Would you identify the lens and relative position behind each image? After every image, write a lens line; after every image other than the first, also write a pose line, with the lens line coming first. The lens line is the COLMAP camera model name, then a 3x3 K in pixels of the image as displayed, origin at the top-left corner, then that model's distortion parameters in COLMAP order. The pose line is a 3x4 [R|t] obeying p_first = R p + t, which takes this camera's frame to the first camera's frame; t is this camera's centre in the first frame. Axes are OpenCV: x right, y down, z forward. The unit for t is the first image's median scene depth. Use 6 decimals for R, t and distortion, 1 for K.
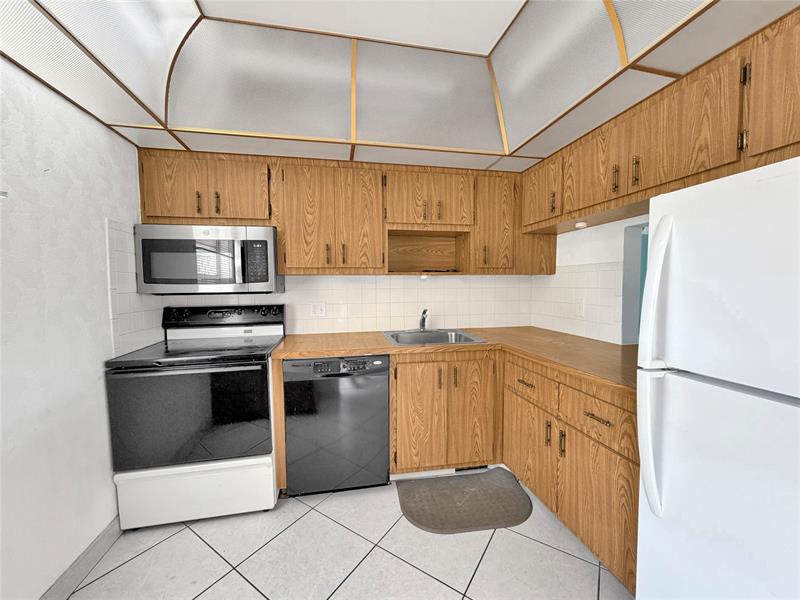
lens RADIAL K [[298.2, 0, 400.0], [0, 298.2, 300.0], [0, 0, 1]] dist [0.000277, -0.000060]
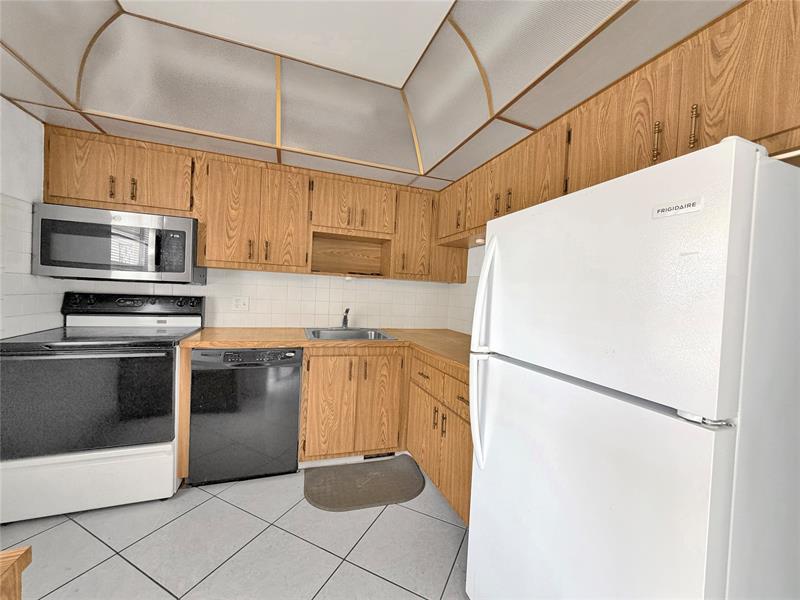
lens RADIAL K [[298.2, 0, 400.0], [0, 298.2, 300.0], [0, 0, 1]] dist [0.000277, -0.000060]
pose [[0.988236, 0.052234, 0.143743, 0.139497], [-0.048829, 0.998439, -0.027119, 0.025256], [-0.144935, 0.019781, 0.989243, -0.103746]]
